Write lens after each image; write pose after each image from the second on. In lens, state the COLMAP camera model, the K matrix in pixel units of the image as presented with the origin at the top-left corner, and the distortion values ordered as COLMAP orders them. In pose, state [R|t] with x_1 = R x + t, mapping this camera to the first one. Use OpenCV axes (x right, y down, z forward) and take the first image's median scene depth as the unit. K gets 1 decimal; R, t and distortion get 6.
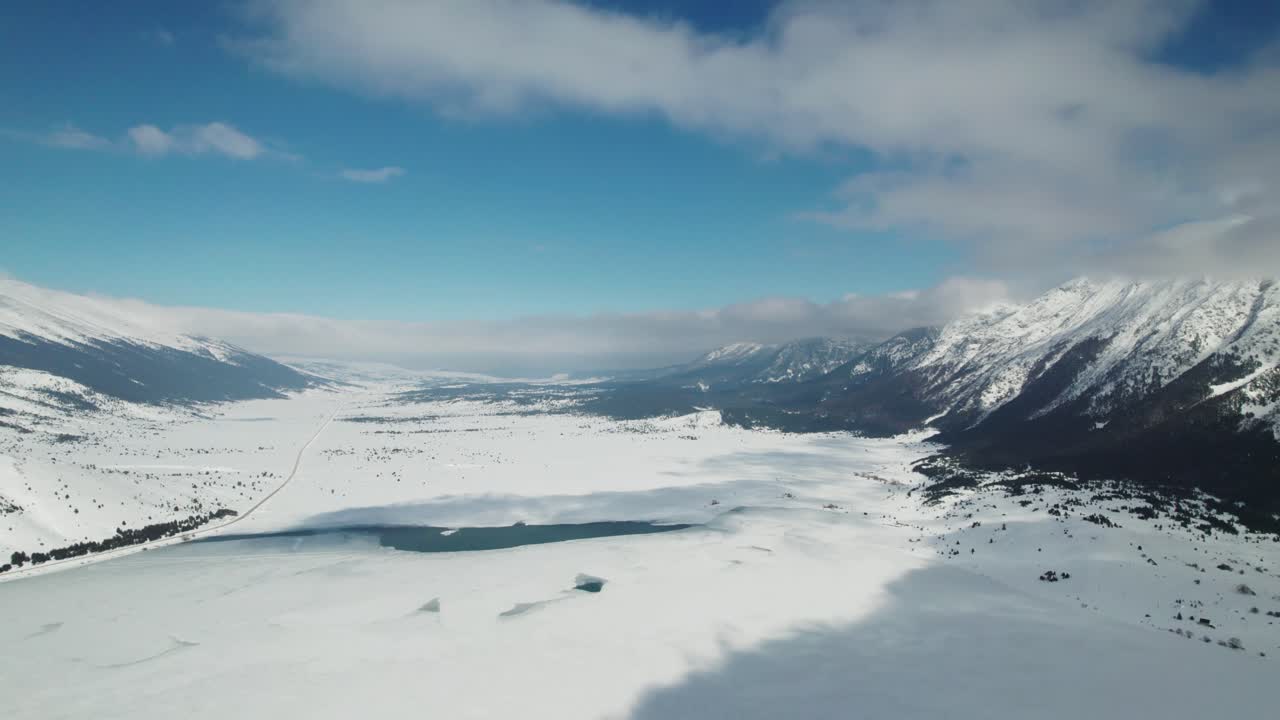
lens RADIAL K [[954.0, 0, 640.0], [0, 954.0, 360.0], [0, 0, 1]] dist [0.000853, 0.005323]
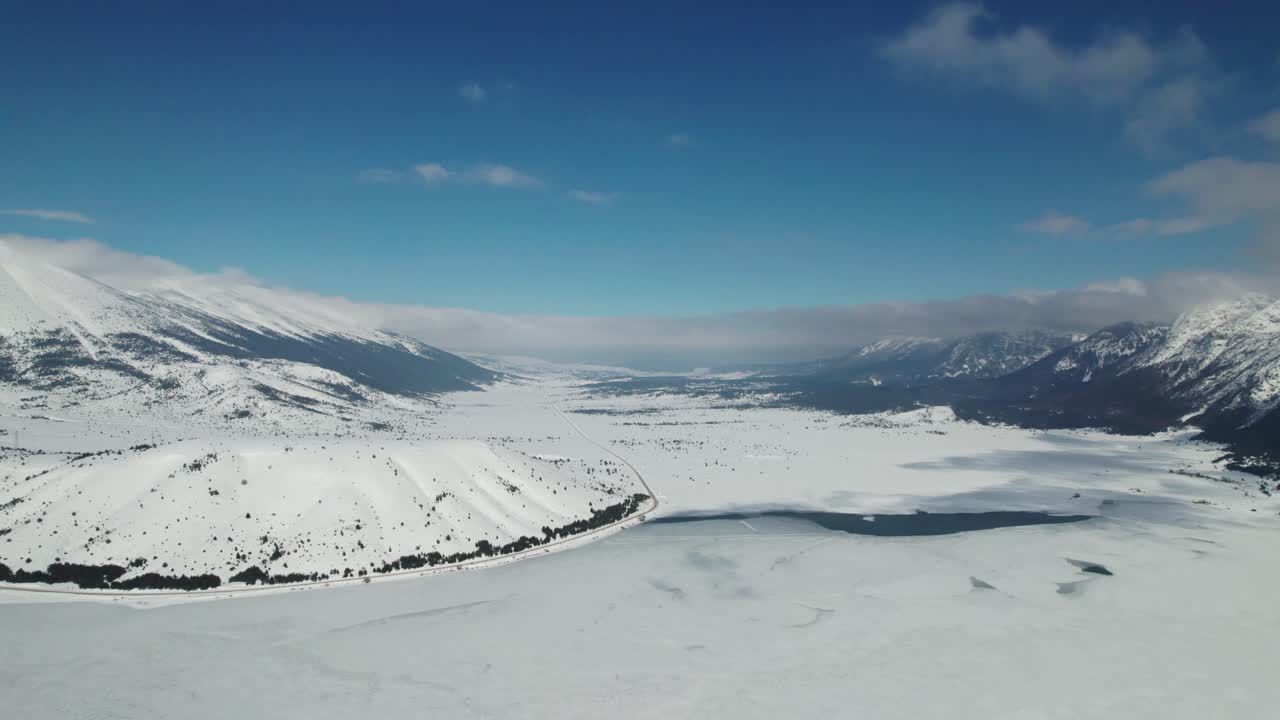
lens RADIAL K [[954.0, 0, 640.0], [0, 954.0, 360.0], [0, 0, 1]] dist [0.000853, 0.005323]
pose [[0.992780, 0.003225, -0.119910, -0.117207], [-0.002438, 0.999975, 0.006710, -0.001341], [0.119928, -0.006369, 0.992762, -0.031478]]
